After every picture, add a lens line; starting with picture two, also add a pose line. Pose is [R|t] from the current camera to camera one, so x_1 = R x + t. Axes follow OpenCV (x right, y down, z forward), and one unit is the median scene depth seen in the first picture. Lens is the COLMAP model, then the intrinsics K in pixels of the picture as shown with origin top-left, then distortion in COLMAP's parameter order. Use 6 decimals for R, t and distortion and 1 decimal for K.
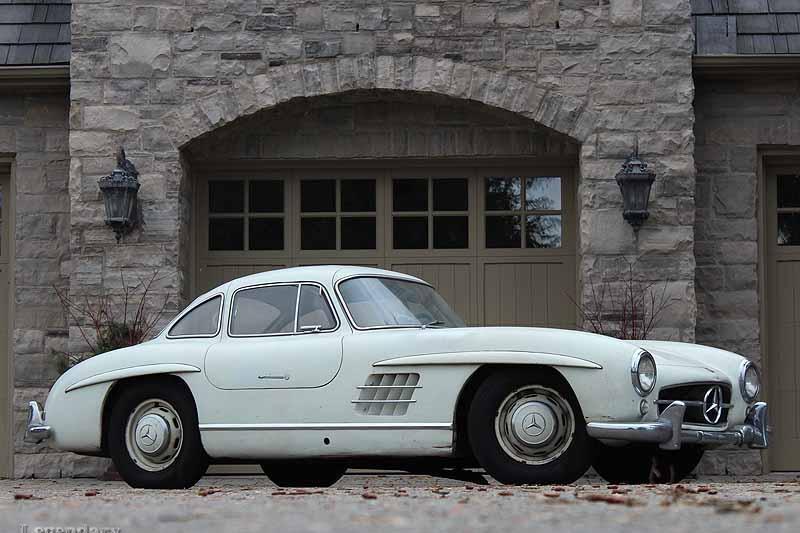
lens RADIAL K [[2529.0, 0, 398.7], [0, 2529.0, 309.9], [0, 0, 1]] dist [0.252427, 0.000000]
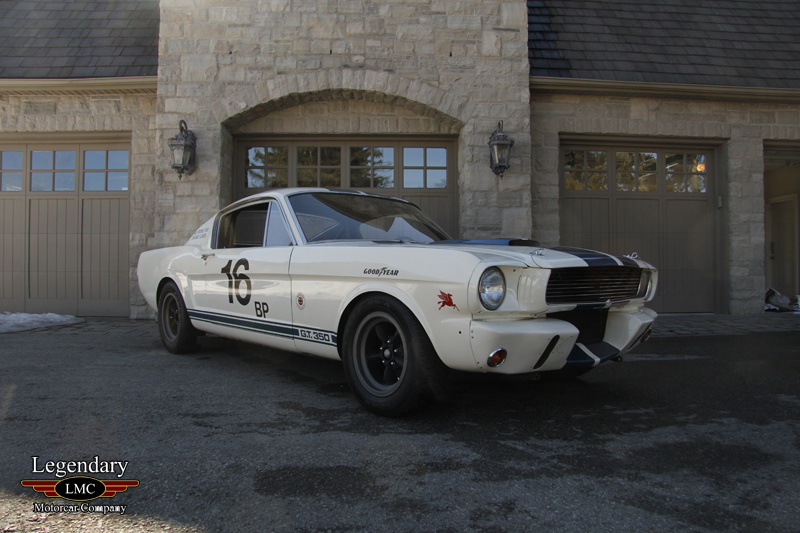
lens RADIAL K [[534.2, 0, 411.4], [0, 534.2, 251.2], [0, 0, 1]] dist [-0.090585, 0.001470]
pose [[0.995754, 0.005090, 0.091911, 0.005282], [-0.010097, 0.998485, 0.054098, -0.000915], [-0.091497, -0.054796, 0.994297, 0.648838]]
